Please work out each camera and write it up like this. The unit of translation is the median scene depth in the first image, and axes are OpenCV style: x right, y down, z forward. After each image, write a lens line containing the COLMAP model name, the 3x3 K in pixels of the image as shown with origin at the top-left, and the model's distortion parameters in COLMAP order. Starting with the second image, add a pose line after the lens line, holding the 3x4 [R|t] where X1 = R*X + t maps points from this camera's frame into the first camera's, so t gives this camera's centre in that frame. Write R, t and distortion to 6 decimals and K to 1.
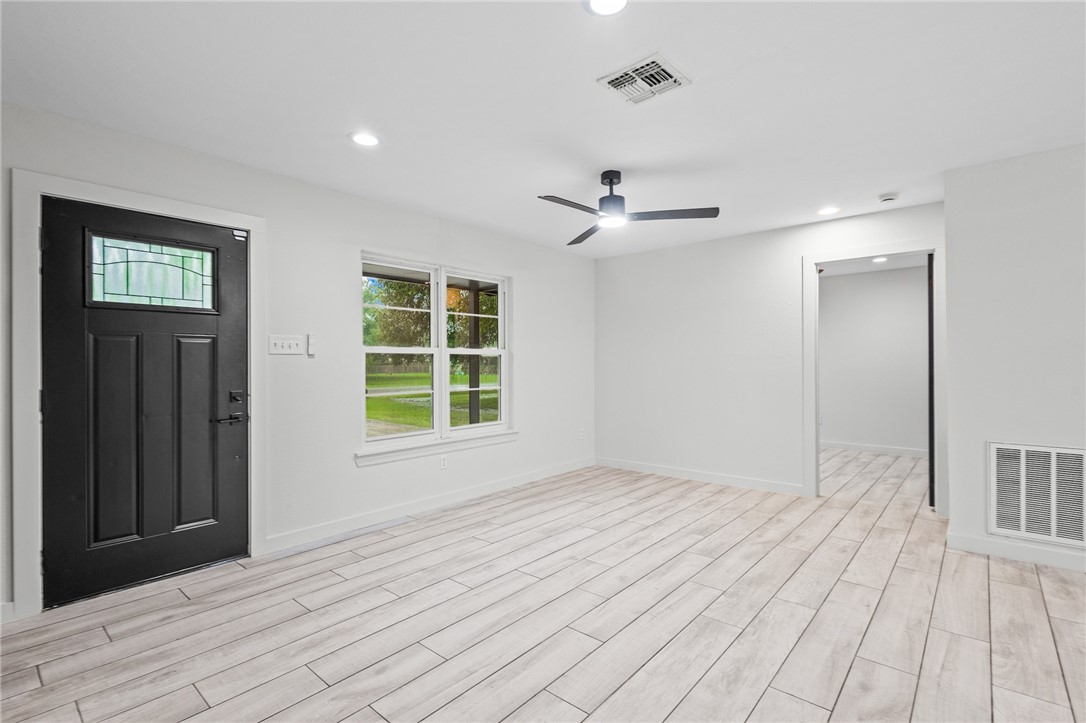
lens RADIAL K [[499.4, 0, 534.2], [0, 499.4, 362.0], [0, 0, 1]] dist [0.003846, 0.000068]
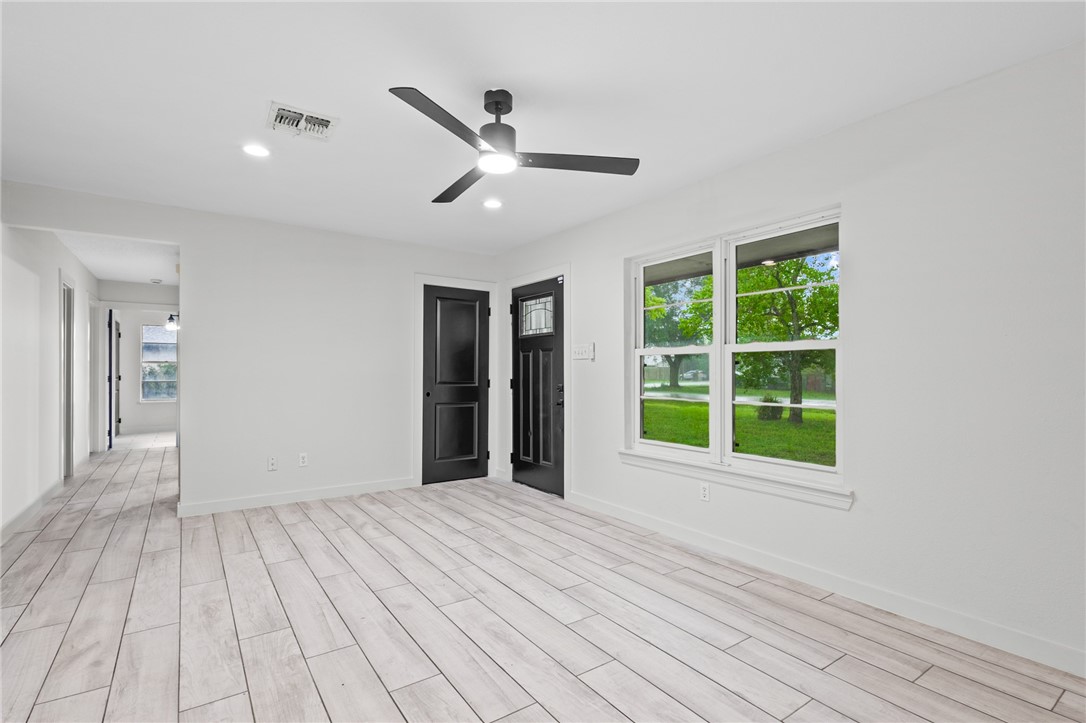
lens RADIAL K [[503.0, 0, 539.5], [0, 503.0, 362.9], [0, 0, 1]] dist [0.002153, -0.000591]
pose [[-0.224849, -0.012510, -0.974313, 0.890818], [0.001417, 0.999912, -0.013166, 0.013369], [0.974392, -0.004341, -0.224812, 1.284646]]
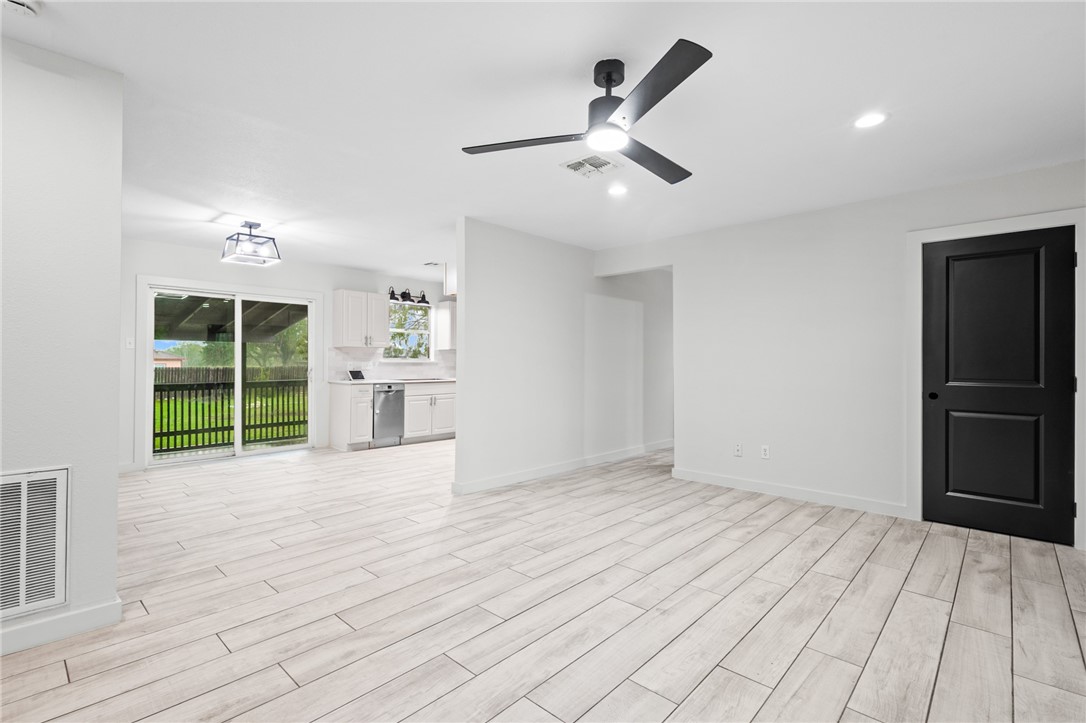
lens RADIAL K [[503.0, 0, 539.5], [0, 503.0, 362.9], [0, 0, 1]] dist [0.002153, -0.000591]
pose [[-0.999834, 0.002580, 0.018016, 0.246475], [0.002528, 0.999993, -0.002921, 0.019277], [-0.018024, -0.002875, -0.999833, 1.750669]]
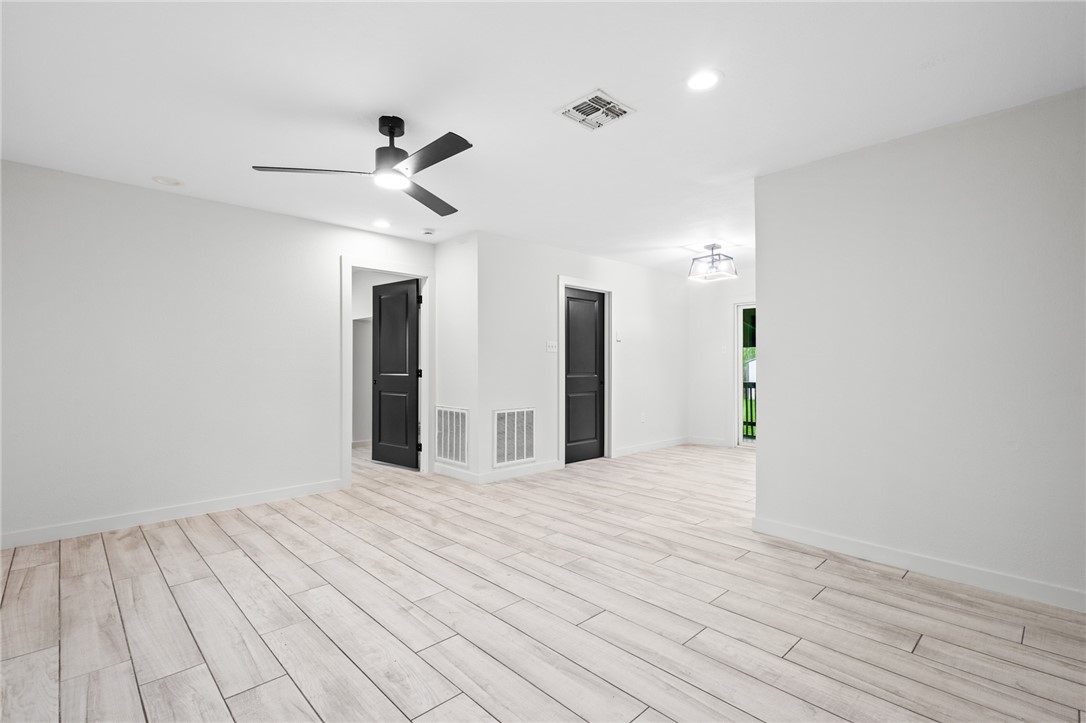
lens RADIAL K [[506.9, 0, 540.6], [0, 506.9, 365.7], [0, 0, 1]] dist [0.001166, -0.000856]
pose [[0.080136, 0.001068, 0.996783, -0.675127], [-0.004520, 0.999990, -0.000708, 0.019684], [-0.996774, -0.004449, 0.080140, 0.728918]]
